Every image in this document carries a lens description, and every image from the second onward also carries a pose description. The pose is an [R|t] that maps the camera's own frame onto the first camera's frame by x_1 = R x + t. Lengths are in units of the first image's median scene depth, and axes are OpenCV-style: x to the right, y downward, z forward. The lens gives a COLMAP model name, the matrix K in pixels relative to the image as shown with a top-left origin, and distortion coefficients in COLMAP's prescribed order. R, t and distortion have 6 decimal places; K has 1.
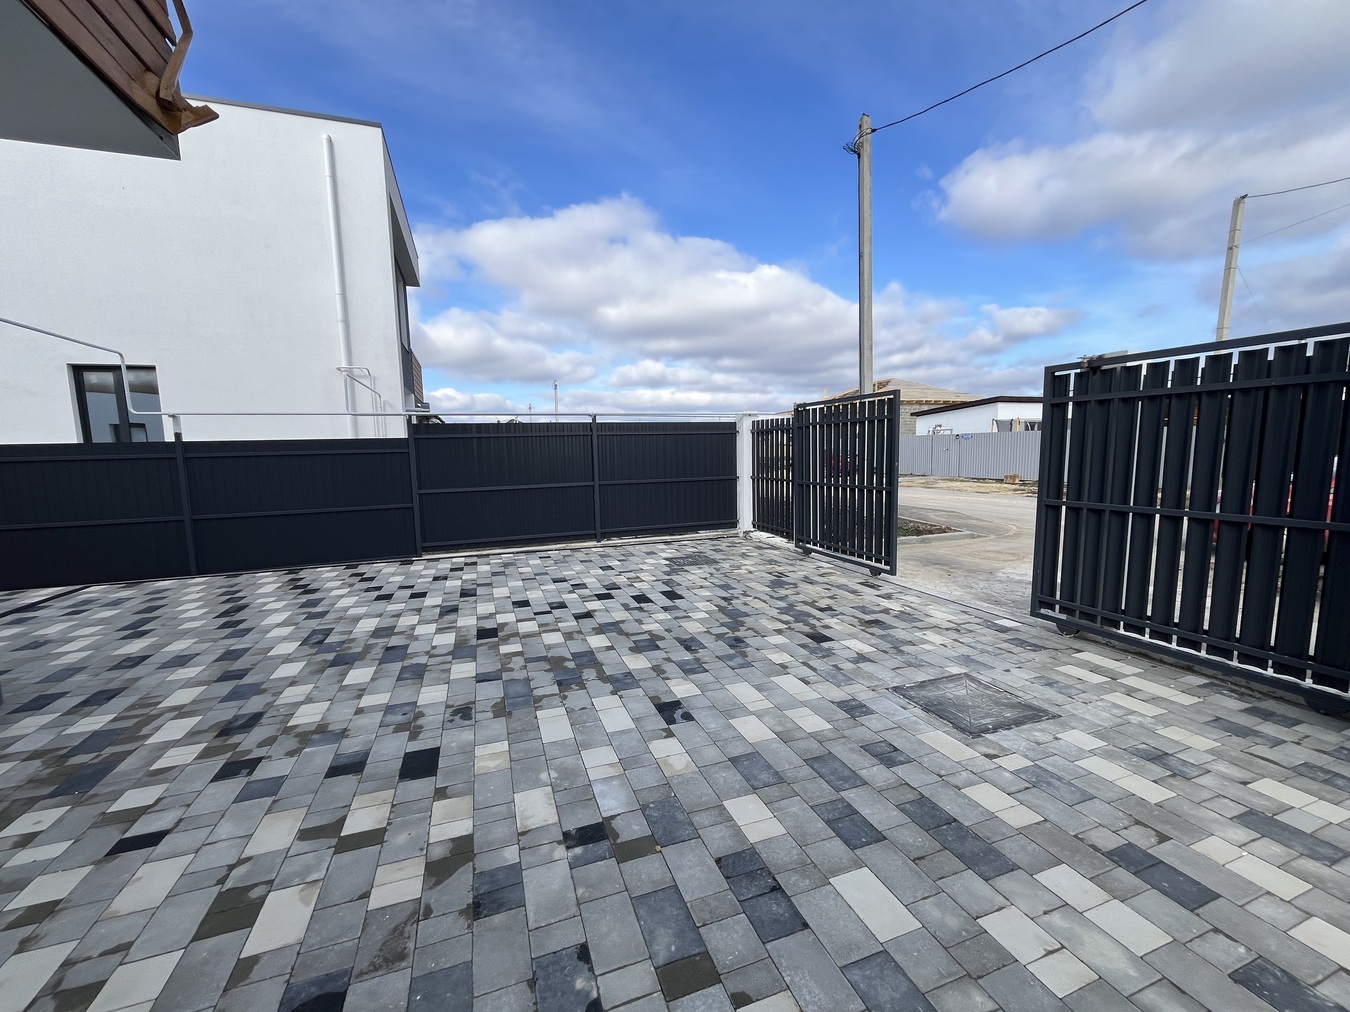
lens RADIAL K [[544.4, 0, 674.9], [0, 544.4, 512.5], [0, 0, 1]] dist [-0.001859, -0.000582]
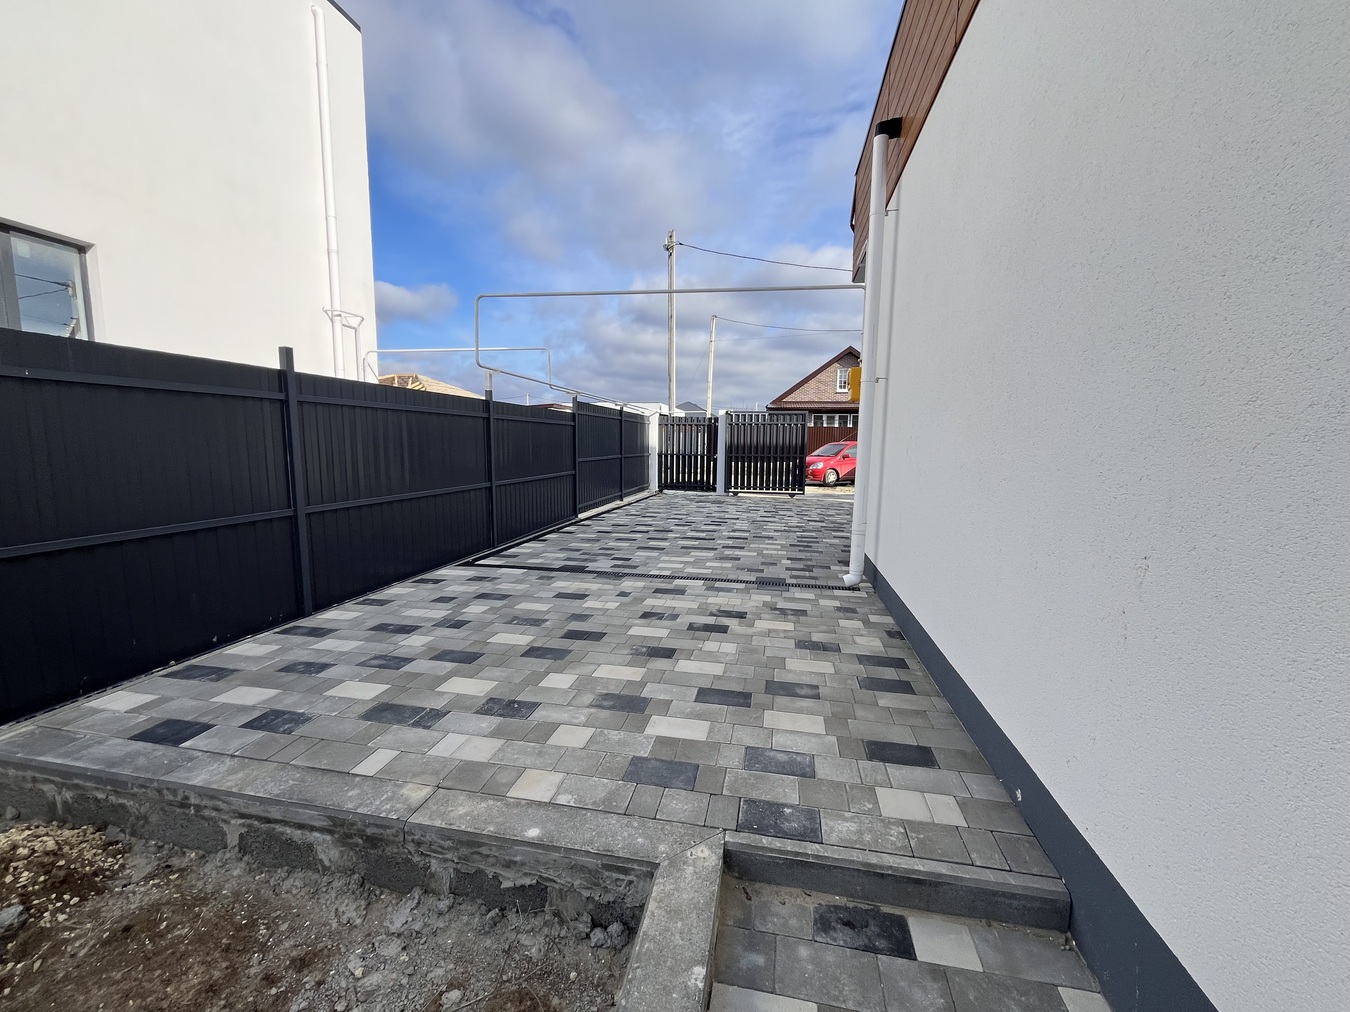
lens RADIAL K [[544.4, 0, 674.9], [0, 544.4, 512.5], [0, 0, 1]] dist [-0.001859, -0.000582]
pose [[0.510855, -0.078809, 0.856047, -2.245228], [0.075334, 0.996062, 0.046742, 0.056108], [-0.856360, 0.040611, 0.514780, 0.405384]]
